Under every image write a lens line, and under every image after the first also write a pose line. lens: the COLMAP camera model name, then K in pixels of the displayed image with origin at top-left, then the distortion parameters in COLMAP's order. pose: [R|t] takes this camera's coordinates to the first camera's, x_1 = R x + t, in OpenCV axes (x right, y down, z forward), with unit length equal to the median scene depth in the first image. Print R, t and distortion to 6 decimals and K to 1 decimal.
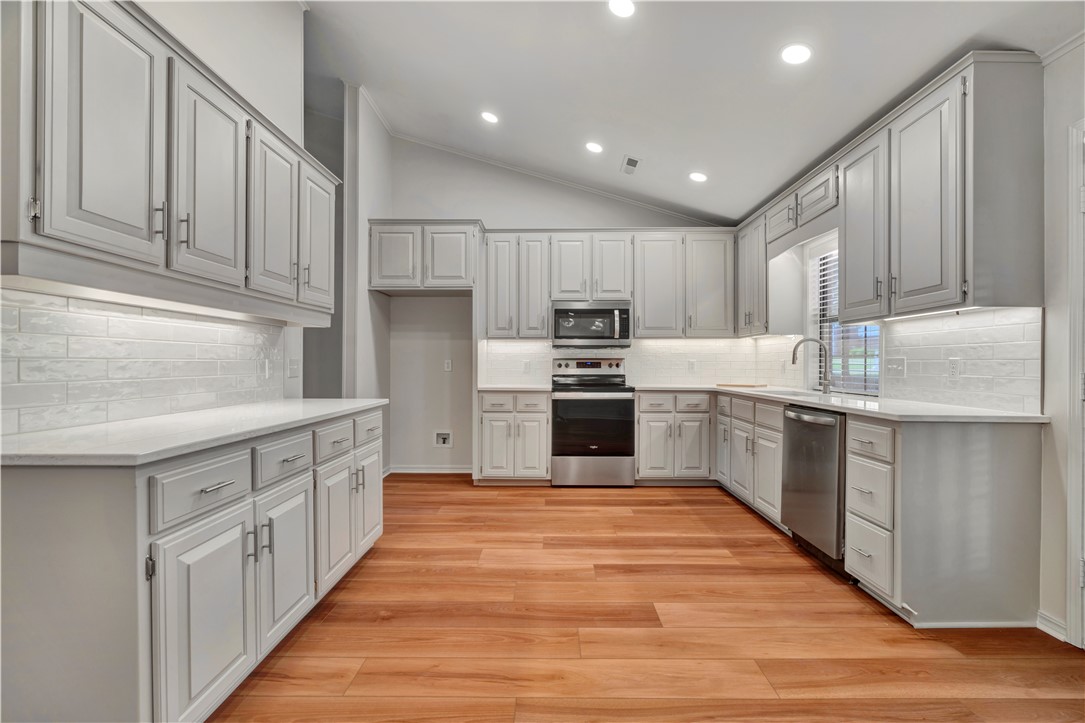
lens RADIAL K [[490.2, 0, 551.8], [0, 490.2, 363.7], [0, 0, 1]] dist [-0.005922, 0.001509]
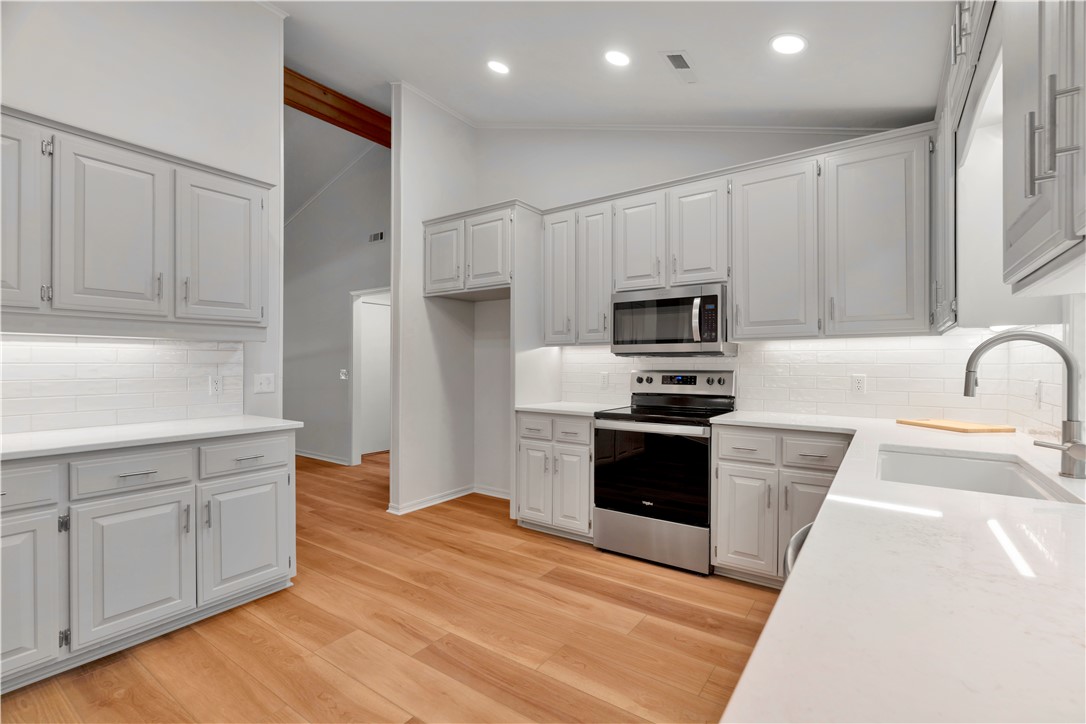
lens RADIAL K [[490.7, 0, 546.5], [0, 490.7, 363.1], [0, 0, 1]] dist [-0.005922, 0.001509]
pose [[0.825559, -0.001012, -0.564314, 0.350908], [-0.001507, 0.999991, -0.003998, -0.020587], [0.564313, 0.004151, 0.825550, 0.358003]]
